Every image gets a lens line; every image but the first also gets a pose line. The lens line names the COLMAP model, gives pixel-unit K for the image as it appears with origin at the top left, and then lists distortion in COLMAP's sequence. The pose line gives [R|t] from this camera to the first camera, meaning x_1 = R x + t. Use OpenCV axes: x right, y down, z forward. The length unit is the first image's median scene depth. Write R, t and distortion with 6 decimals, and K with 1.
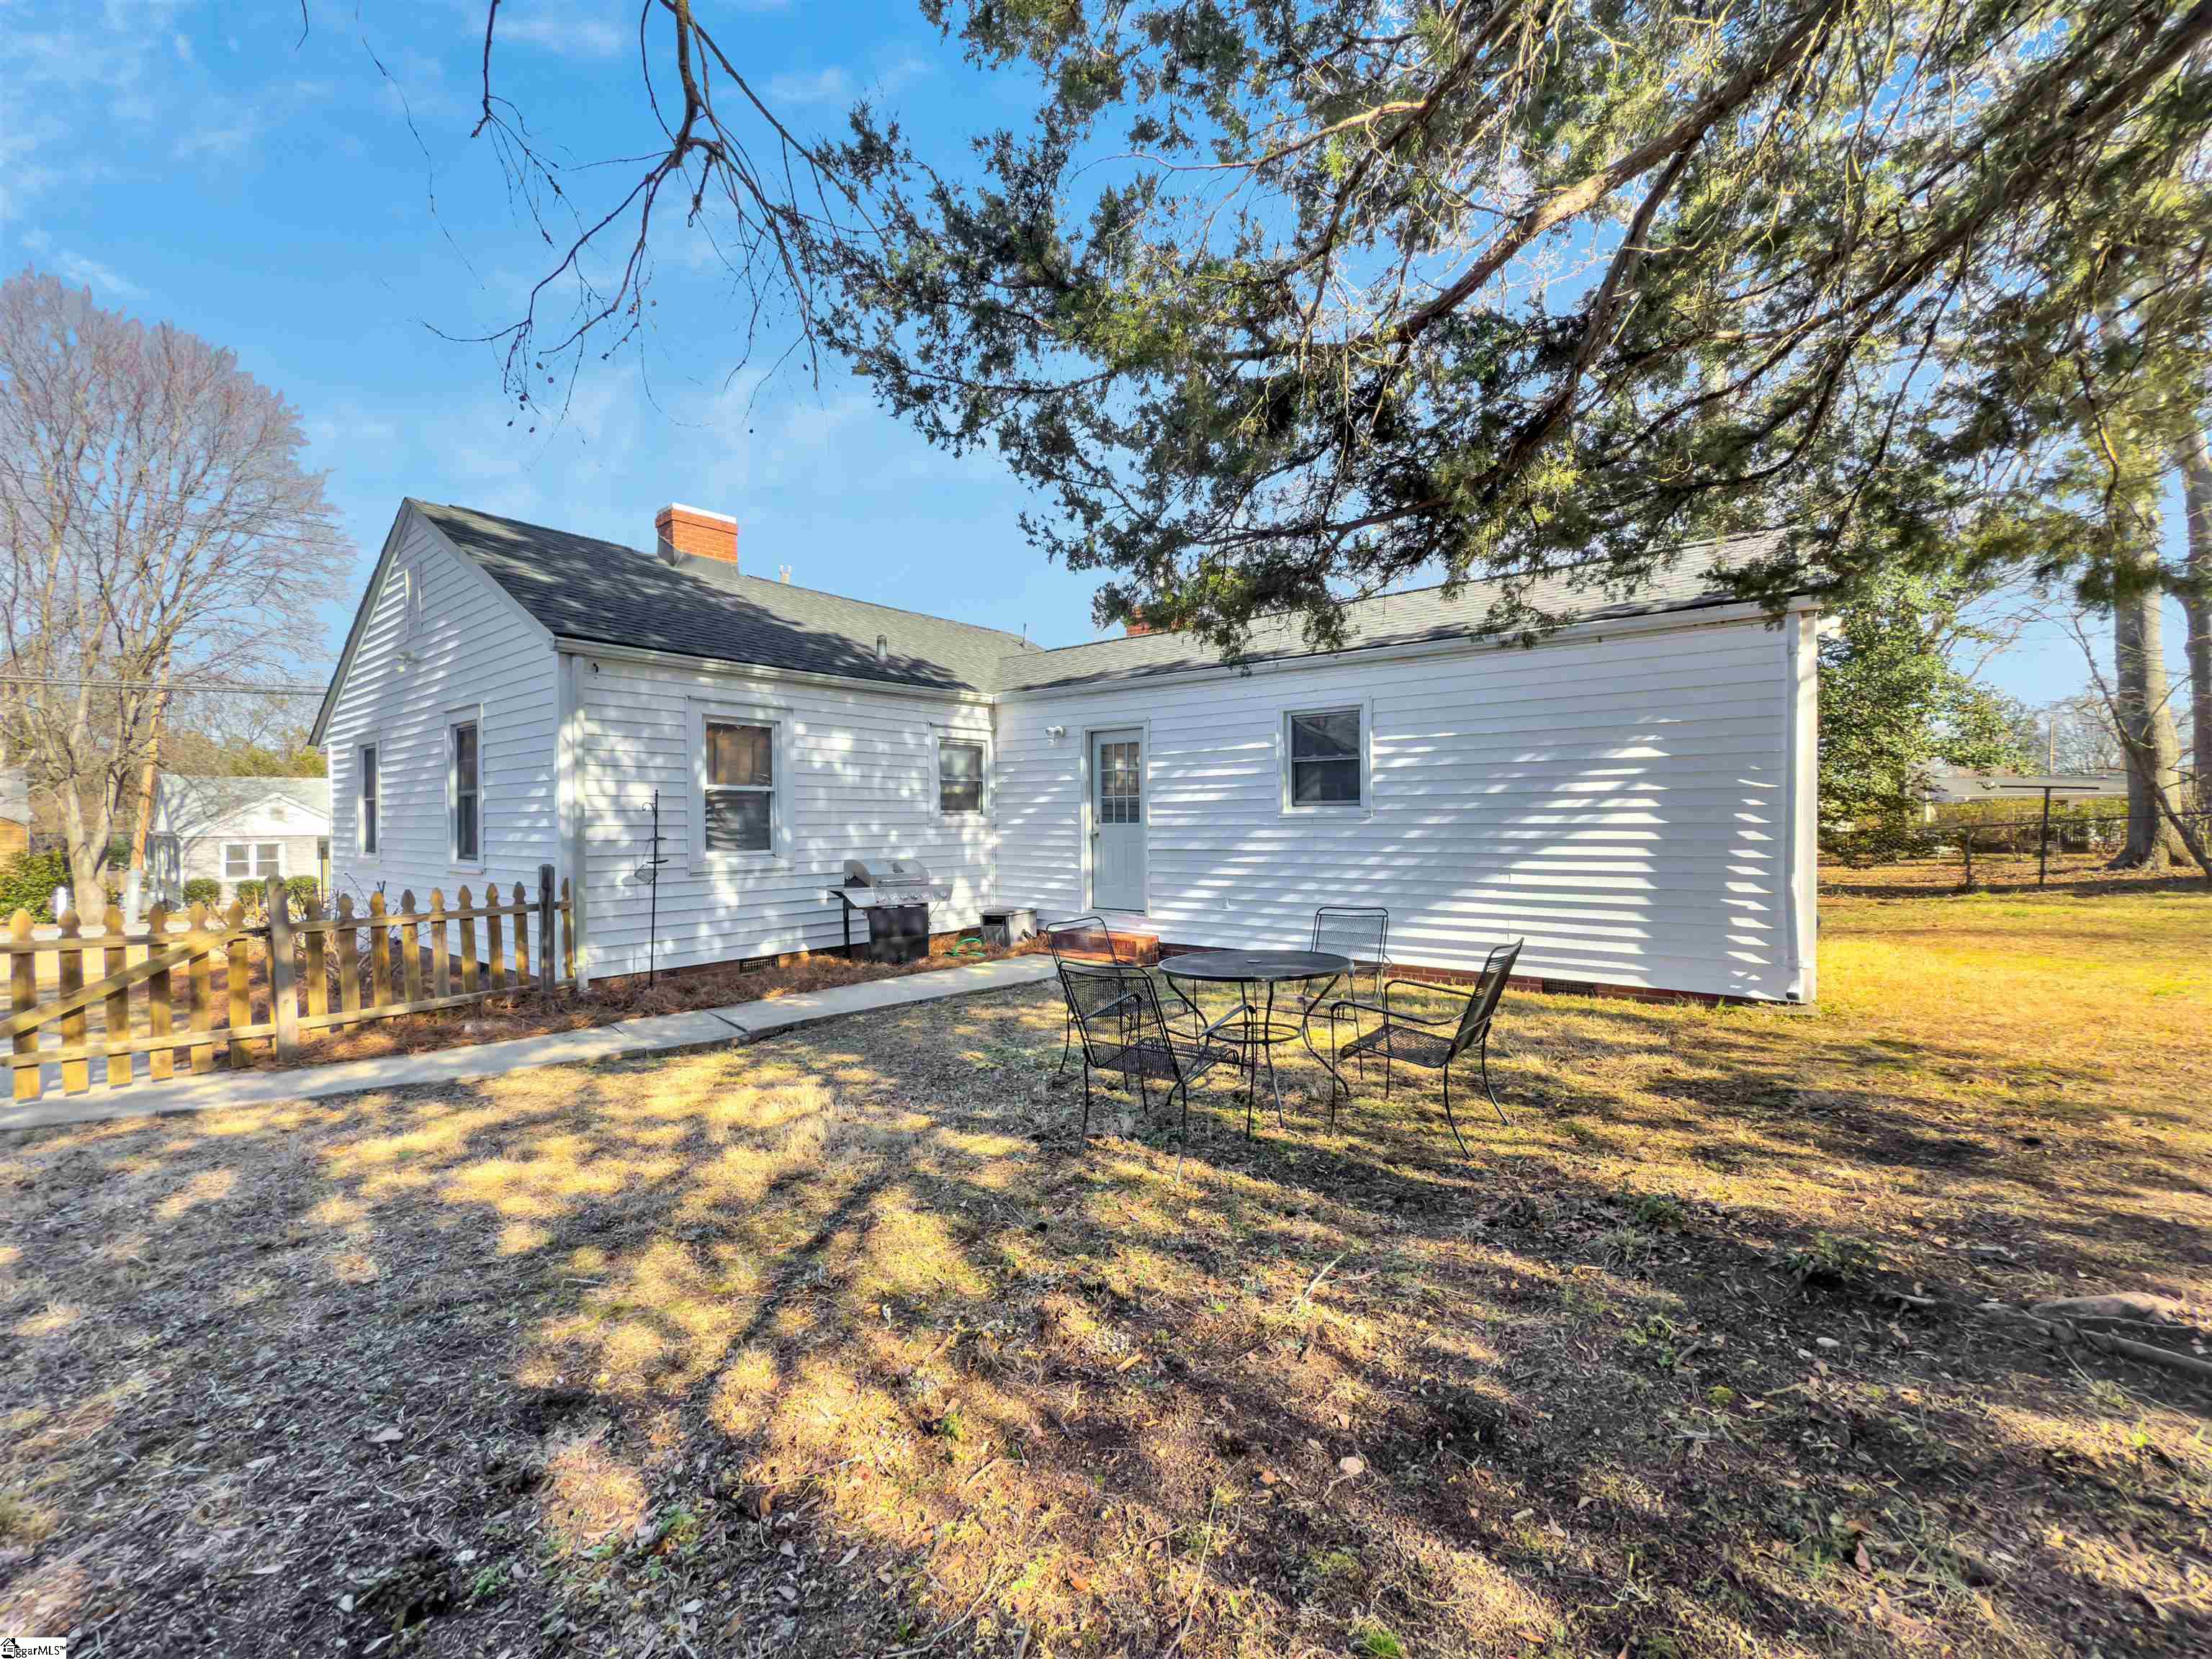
lens RADIAL K [[896.7, 0, 1106.0], [0, 896.7, 829.5], [0, 0, 1]] dist [-0.000456, 0.000007]
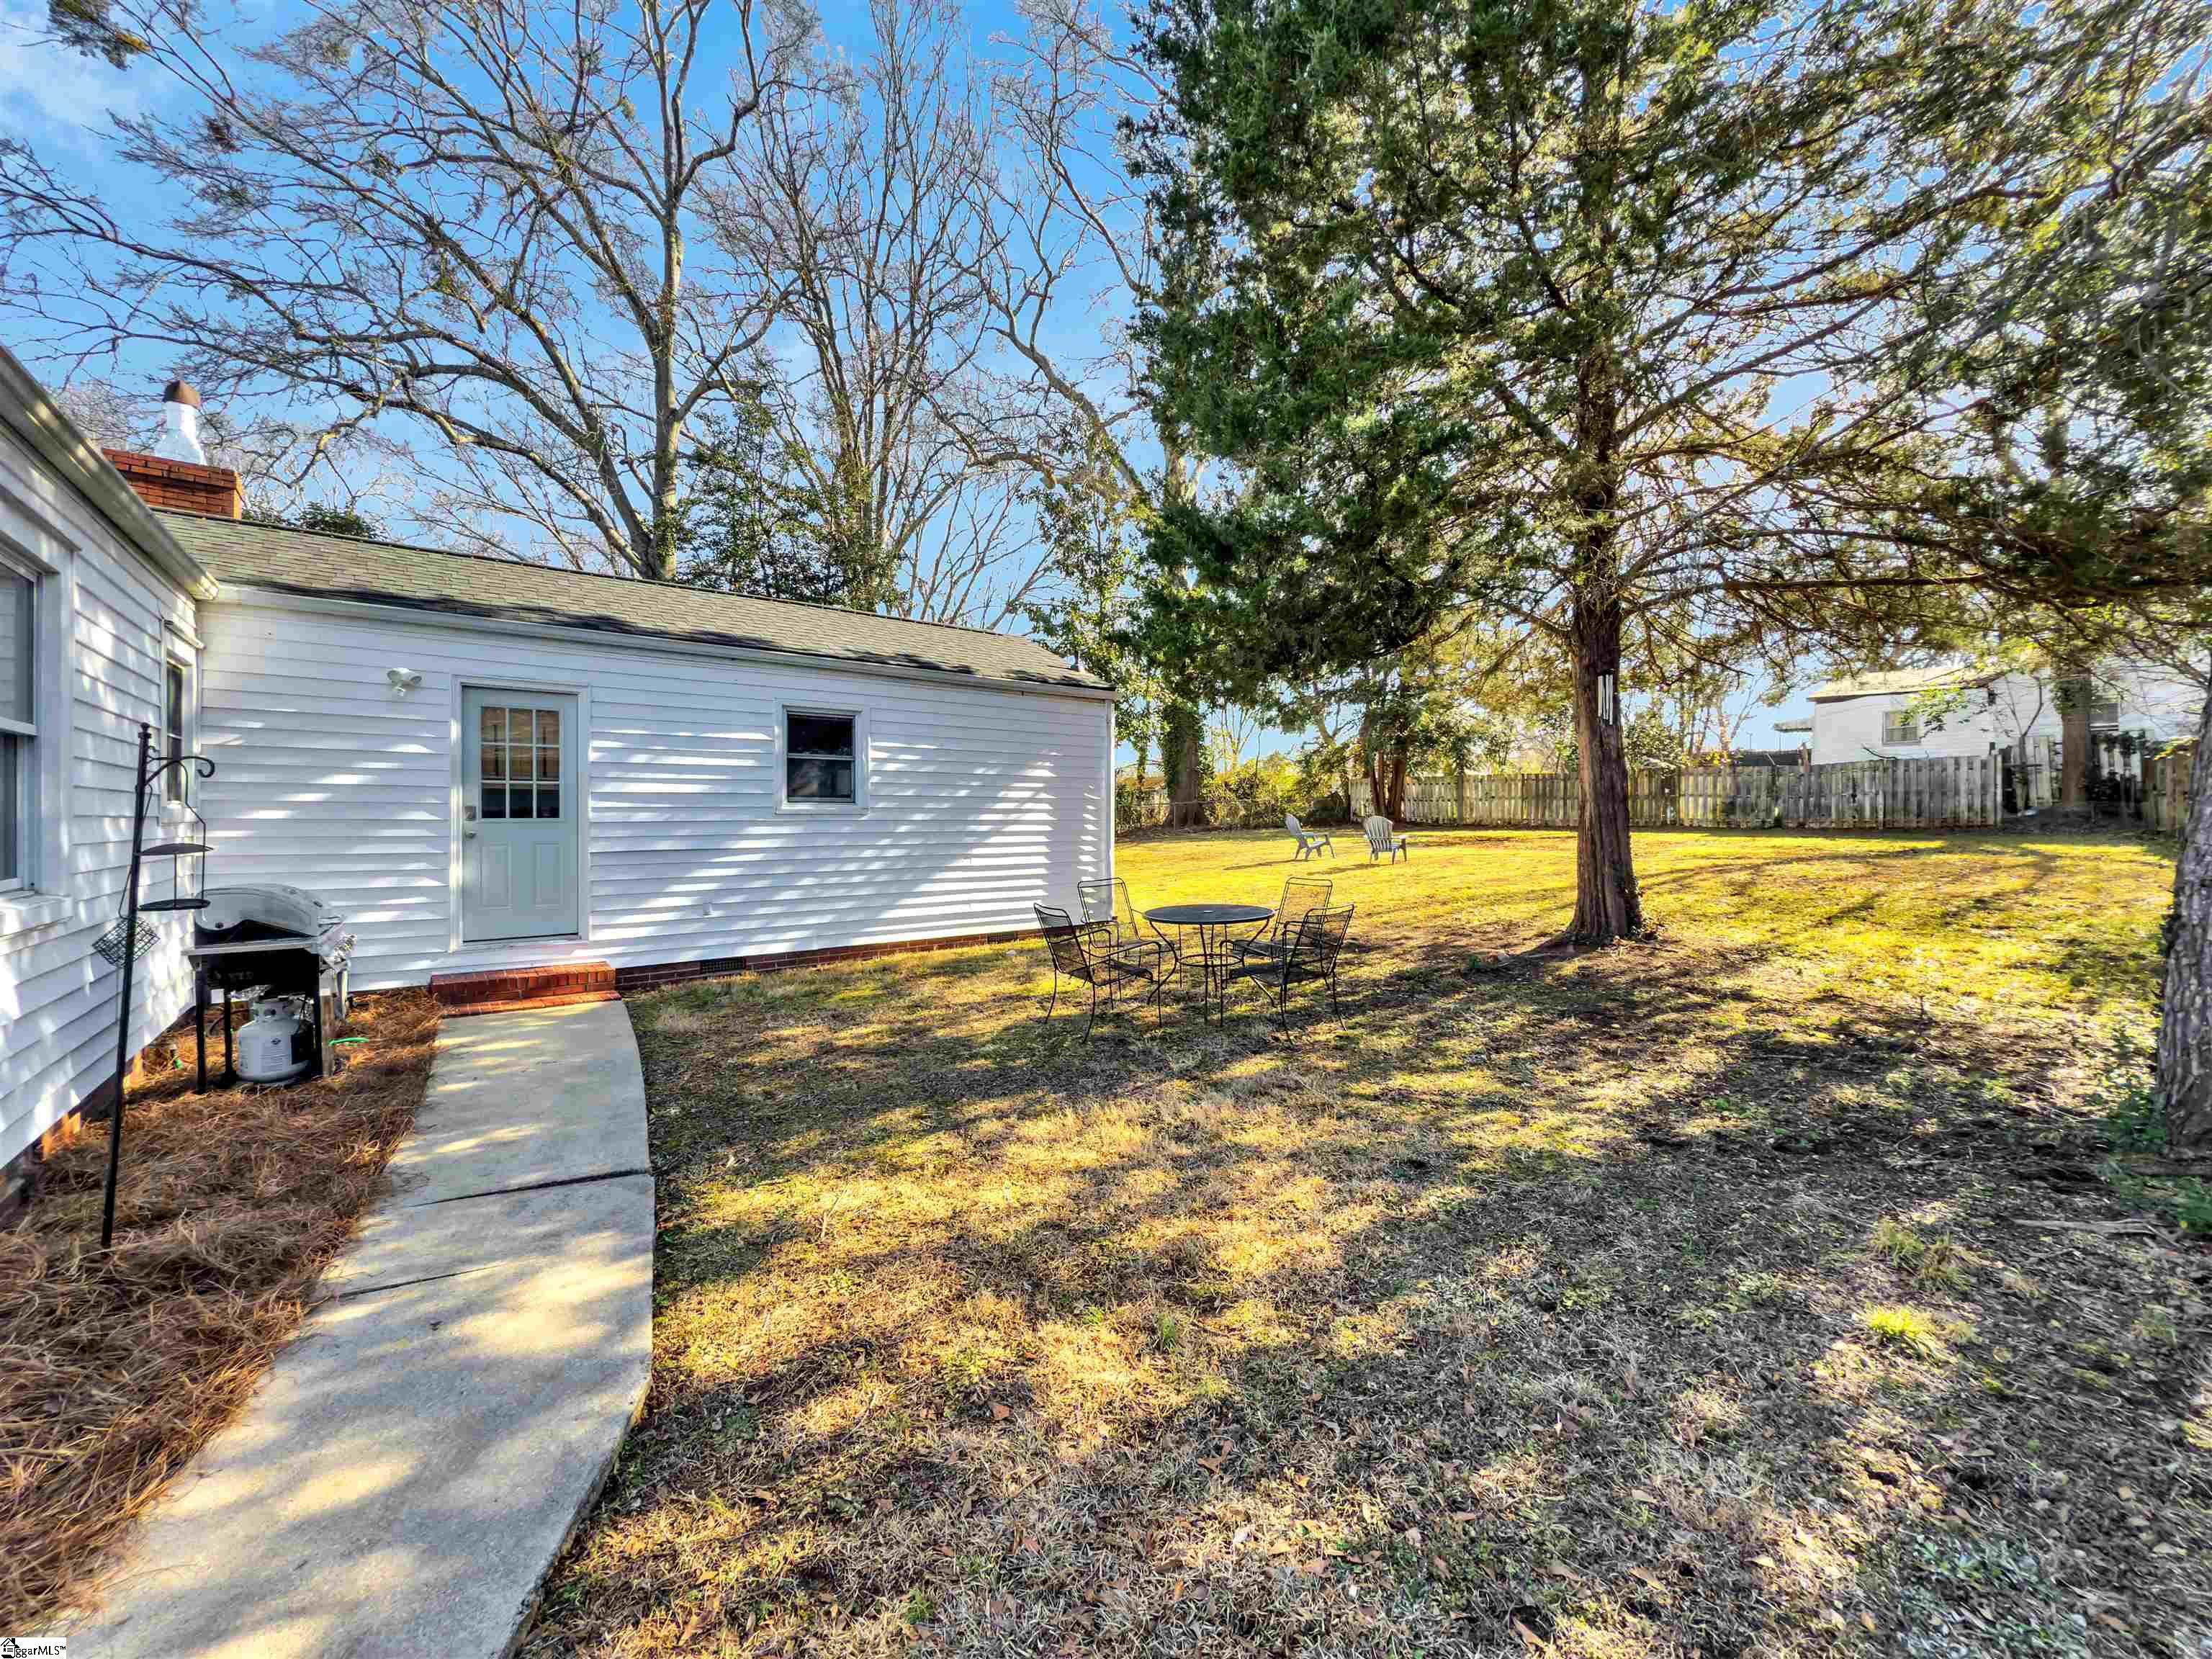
lens RADIAL K [[896.7, 0, 1106.0], [0, 896.7, 829.5], [0, 0, 1]] dist [-0.000456, 0.000007]
pose [[0.231377, -0.006013, 0.972846, -1.058621], [0.008230, 0.999957, 0.004223, 0.004715], [-0.972829, 0.007029, 0.231416, 0.675161]]
